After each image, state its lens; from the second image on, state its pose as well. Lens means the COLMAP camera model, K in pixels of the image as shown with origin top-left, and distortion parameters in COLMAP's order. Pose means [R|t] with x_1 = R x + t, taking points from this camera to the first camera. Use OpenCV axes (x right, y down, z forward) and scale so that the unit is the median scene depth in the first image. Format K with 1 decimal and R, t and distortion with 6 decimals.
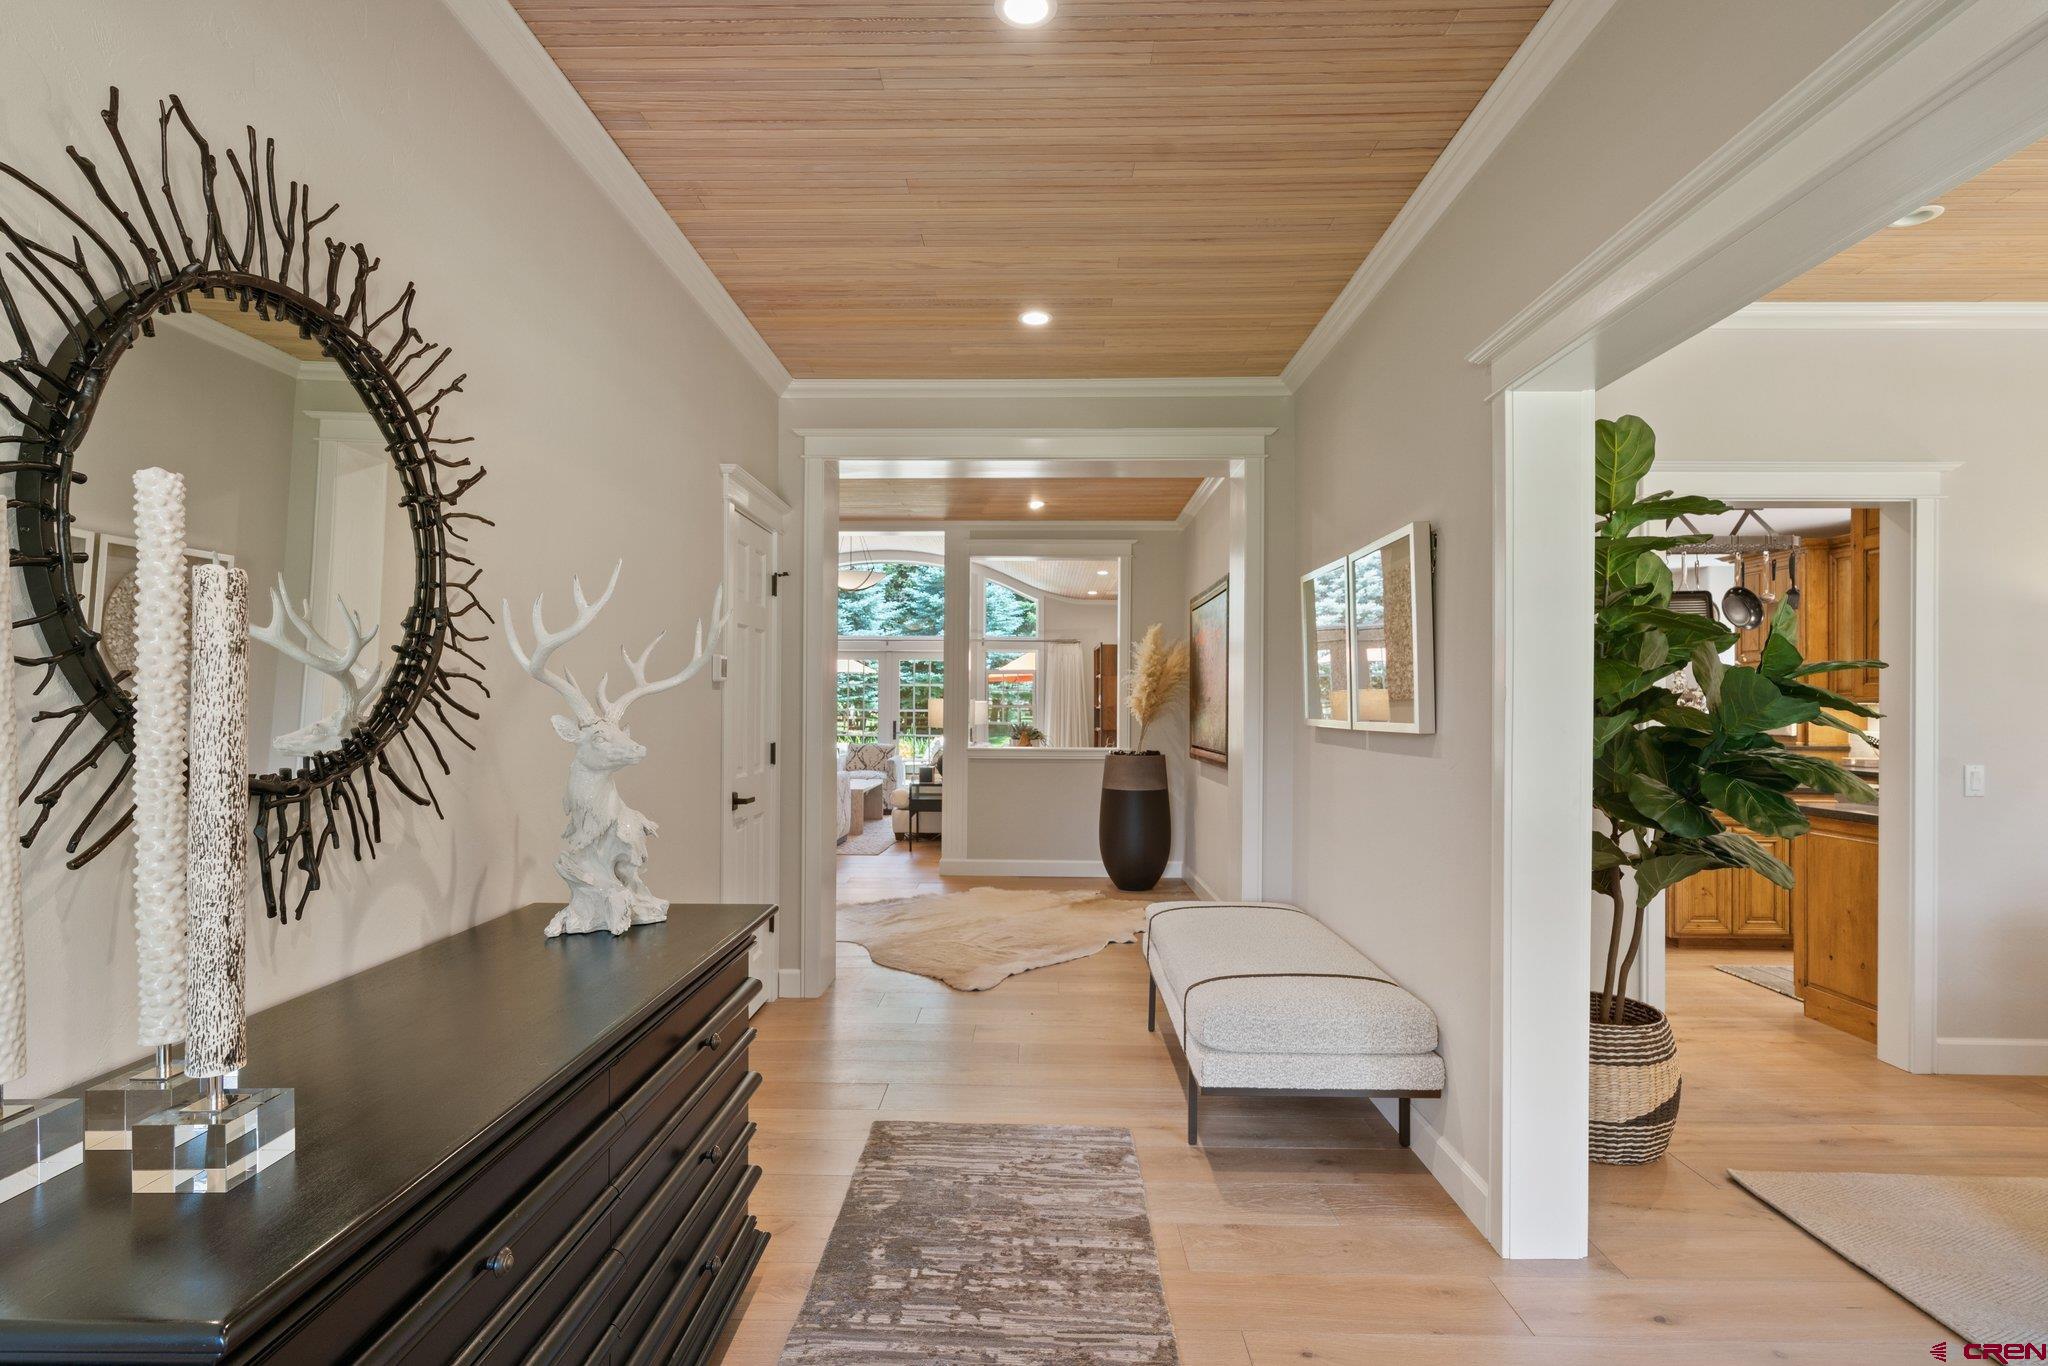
lens RADIAL K [[990.3, 0, 1016.7], [0, 990.3, 696.7], [0, 0, 1]] dist [0.004496, 0.000843]
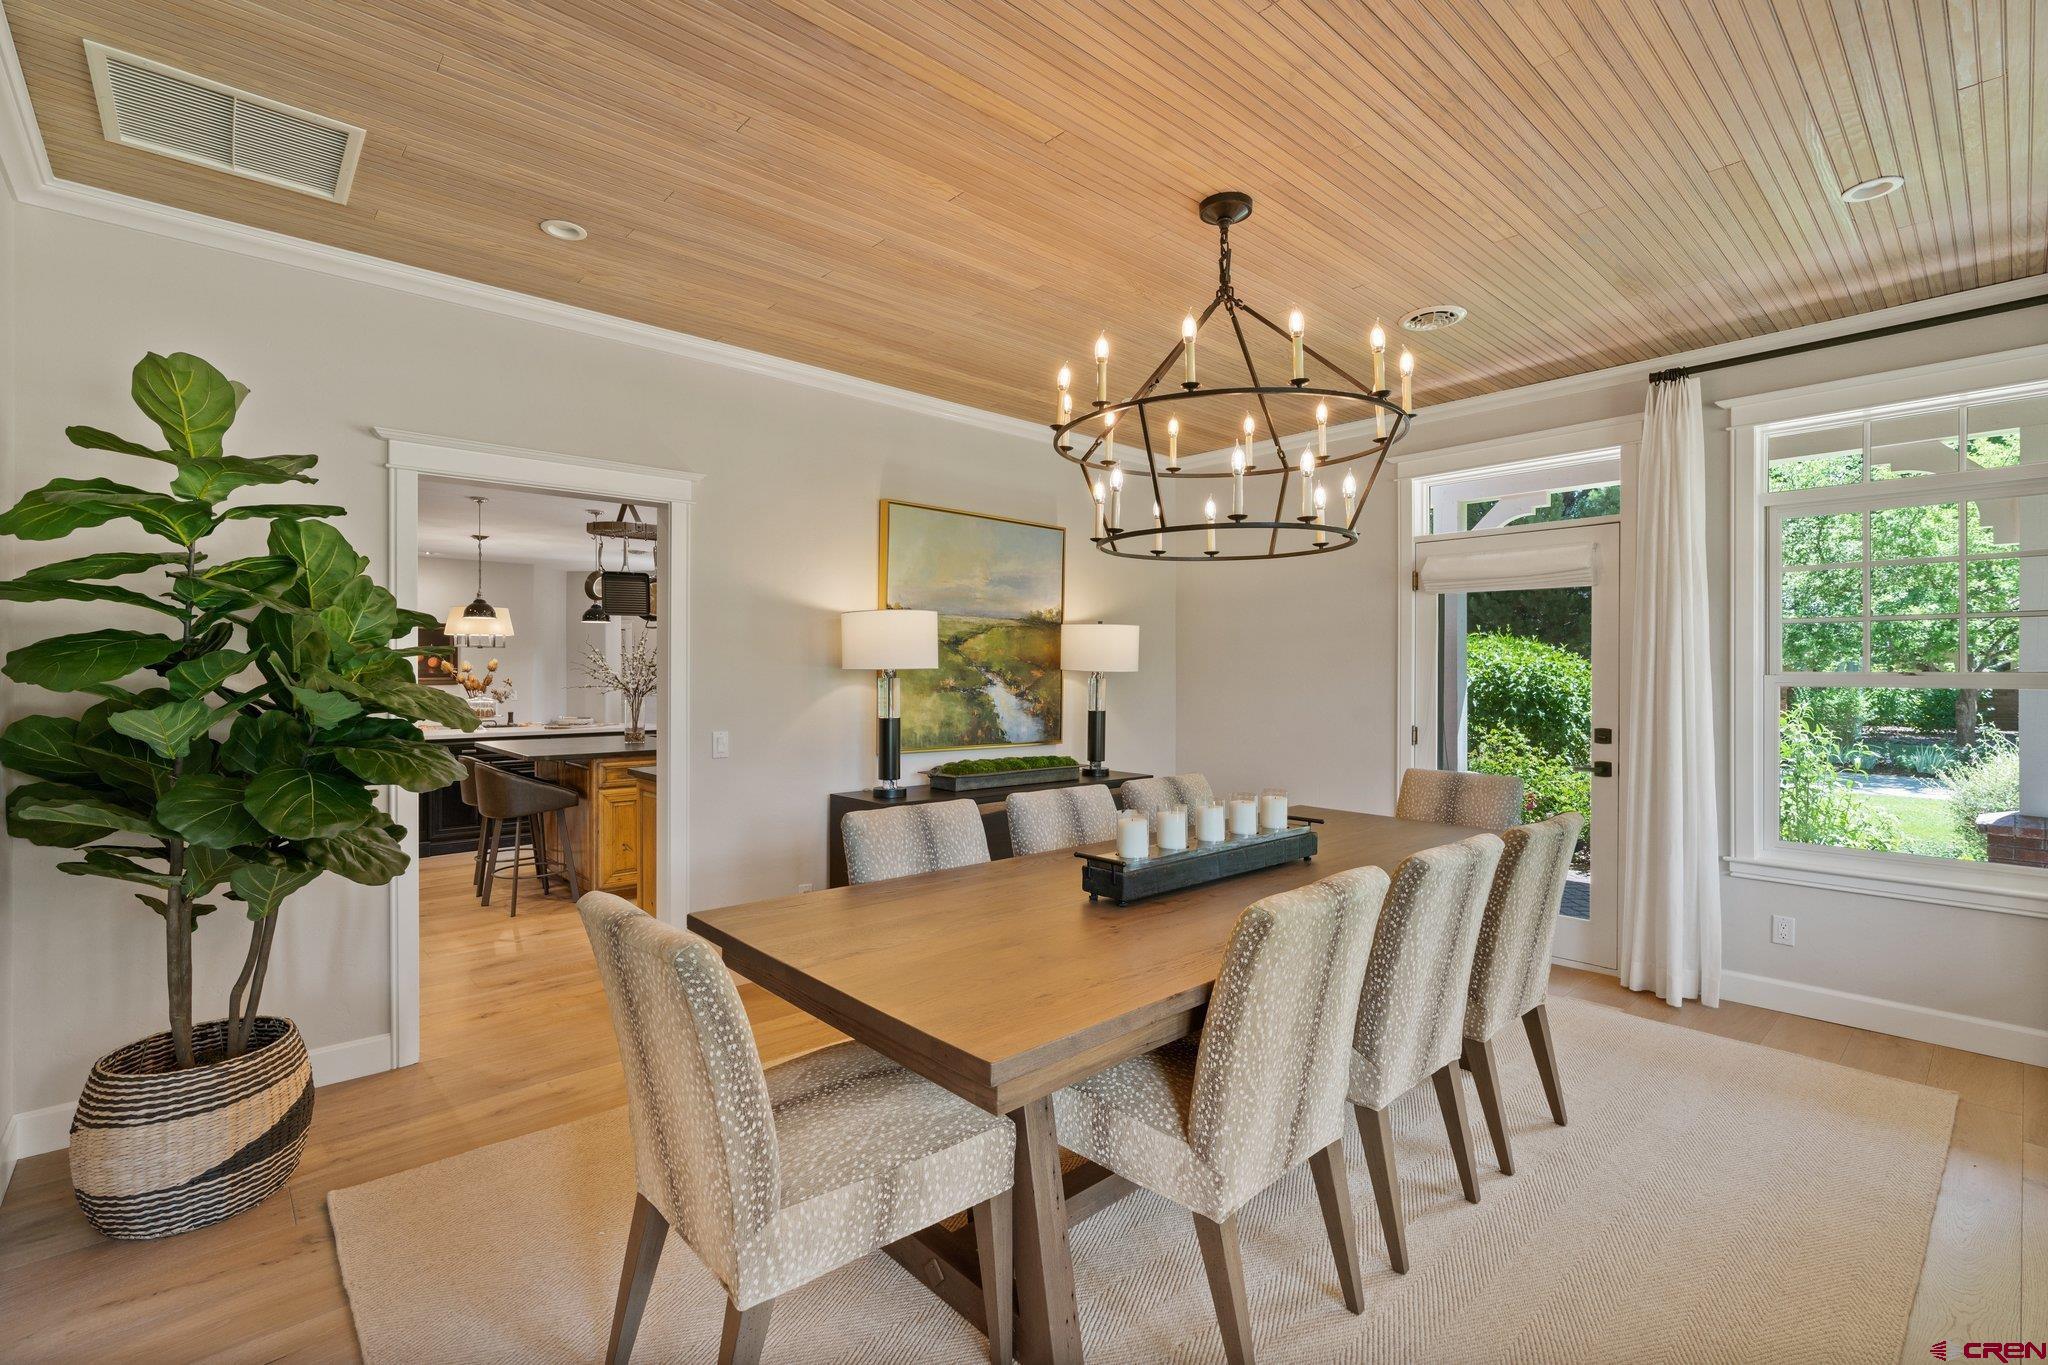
lens RADIAL K [[928.1, 0, 1018.4], [0, 928.1, 673.0], [0, 0, 1]] dist [-0.005263, 0.003291]
pose [[0.731165, -0.006420, 0.682170, 0.593226], [-0.001513, 0.999938, 0.011032, -0.019967], [-0.682199, -0.009098, 0.731110, -0.067191]]
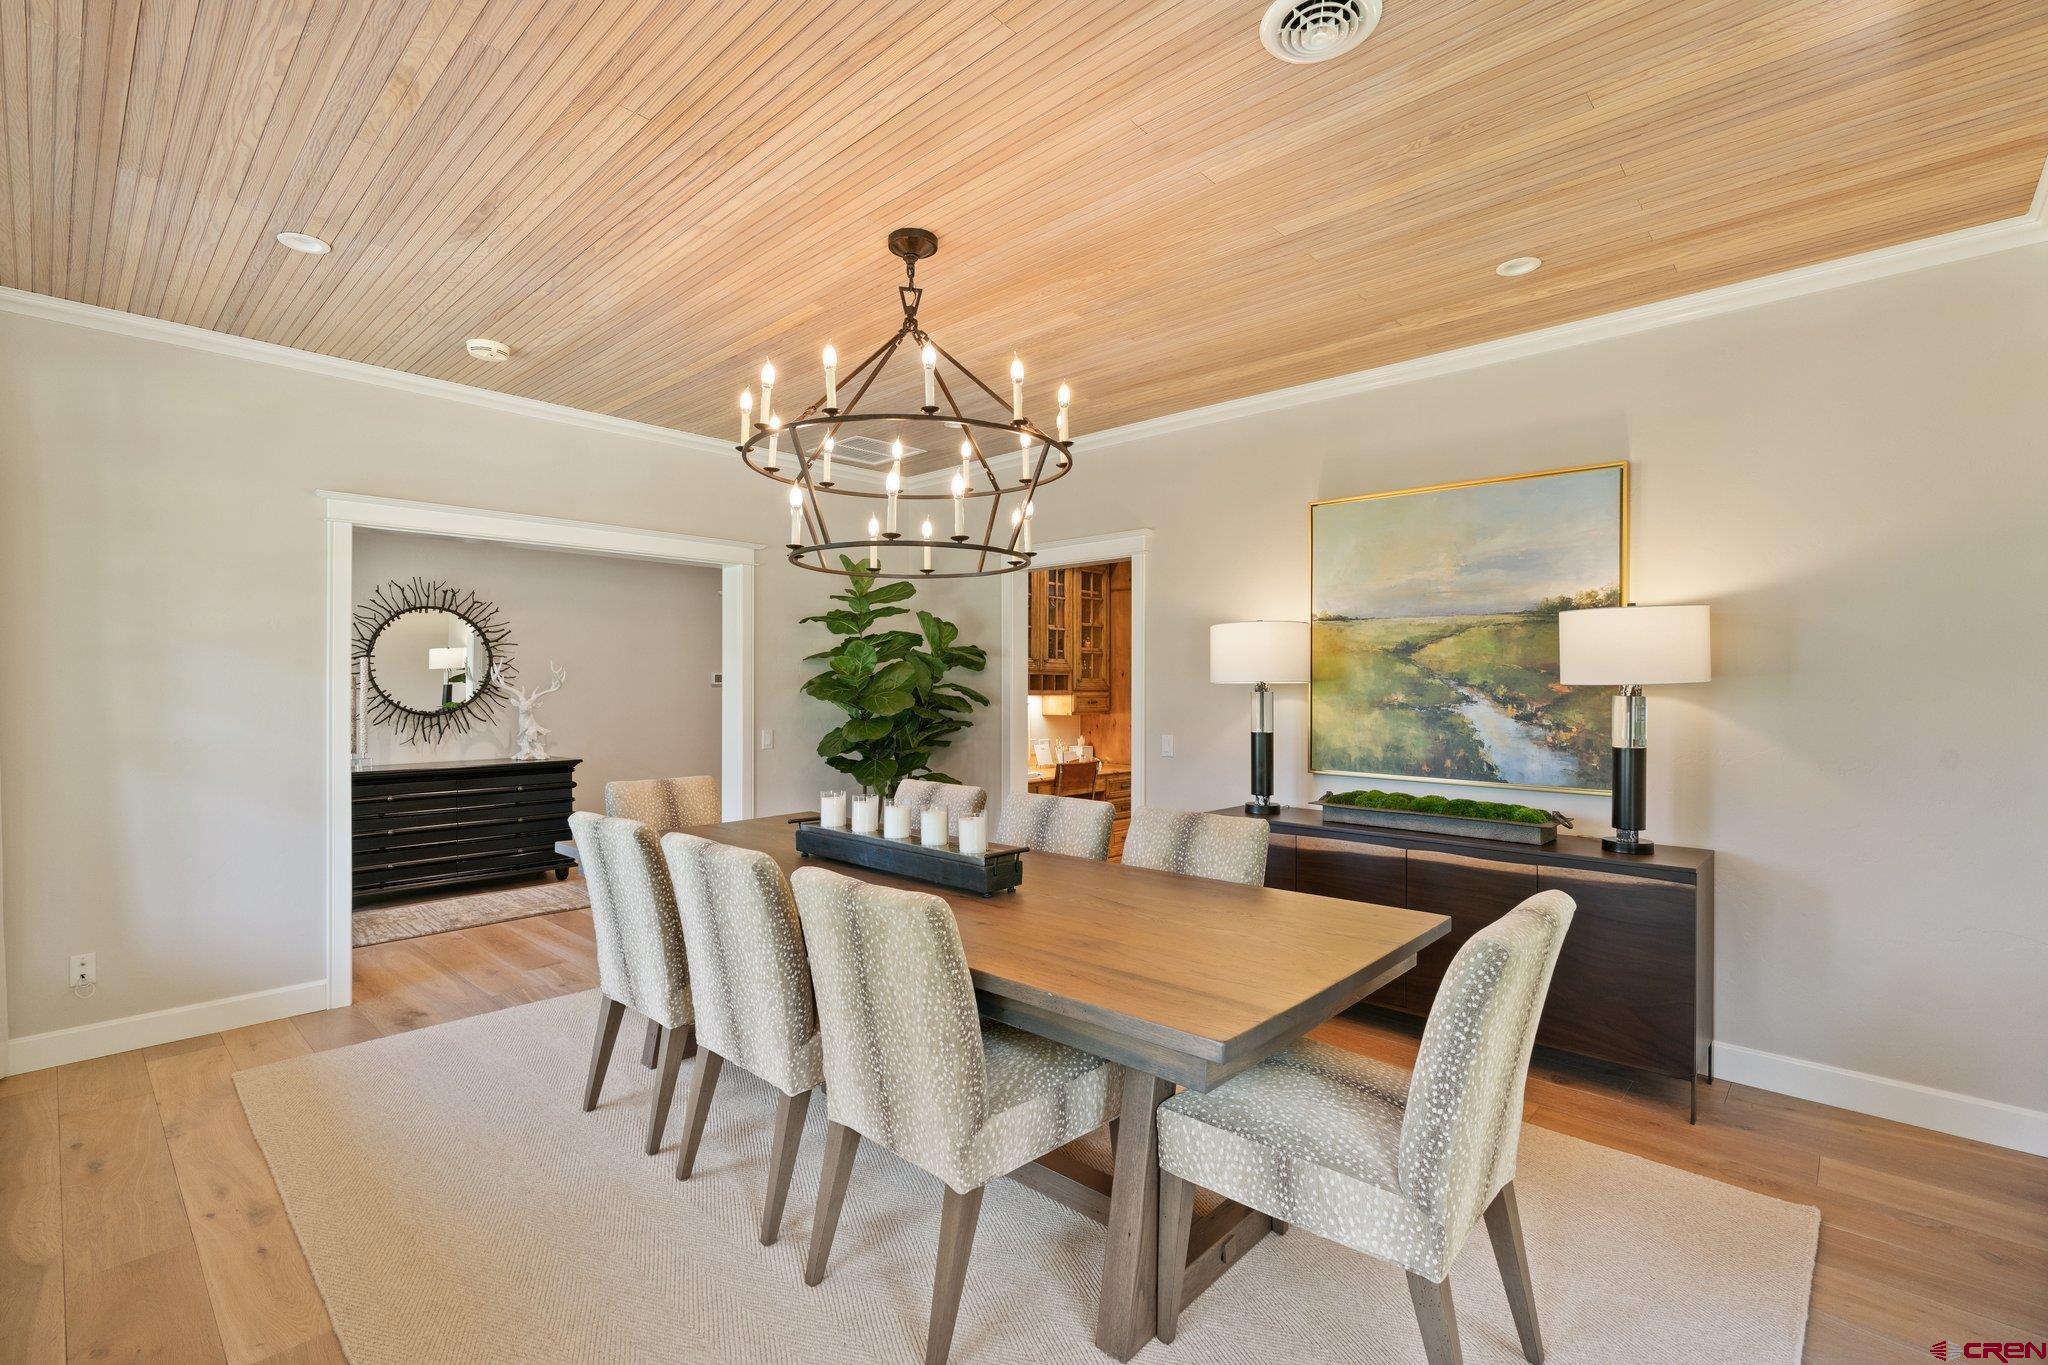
lens RADIAL K [[928.1, 0, 1011.7], [0, 928.1, 691.1], [0, 0, 1]] dist [-0.005263, 0.003291]
pose [[0.739167, -0.002596, -0.673518, 2.160949], [0.008947, 0.999942, 0.005965, -0.008582], [0.673463, -0.010435, 0.739147, -0.186258]]
